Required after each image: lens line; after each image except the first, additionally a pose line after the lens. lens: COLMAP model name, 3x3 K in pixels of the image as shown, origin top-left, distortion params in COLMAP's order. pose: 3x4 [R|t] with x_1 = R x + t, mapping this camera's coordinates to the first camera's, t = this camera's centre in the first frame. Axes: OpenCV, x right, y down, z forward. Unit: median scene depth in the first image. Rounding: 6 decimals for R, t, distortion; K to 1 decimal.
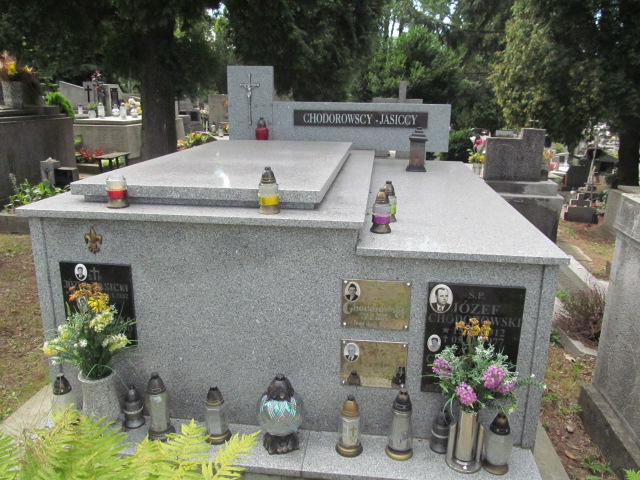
lens RADIAL K [[528.7, 0, 320.0], [0, 528.7, 240.0], [0, 0, 1]] dist [-0.043746, 0.008412]
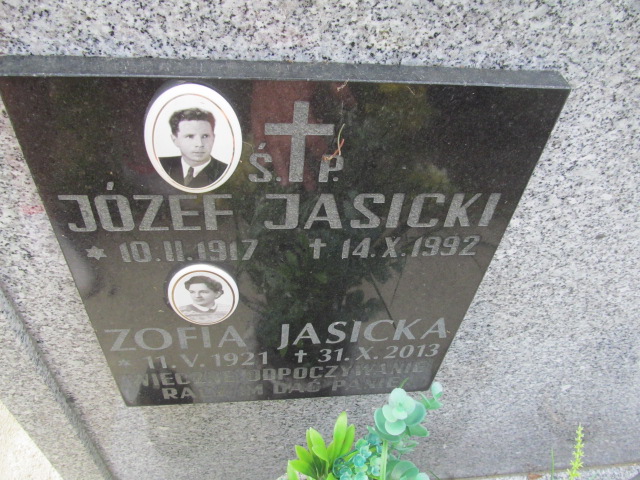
lens RADIAL K [[528.7, 0, 320.0], [0, 528.7, 240.0], [0, 0, 1]] dist [-0.043746, 0.008412]
pose [[0.976159, -0.105742, 0.189557, -0.453316], [-0.013380, 0.842335, 0.538788, 0.009358], [-0.216643, -0.528479, 0.820839, 0.868492]]
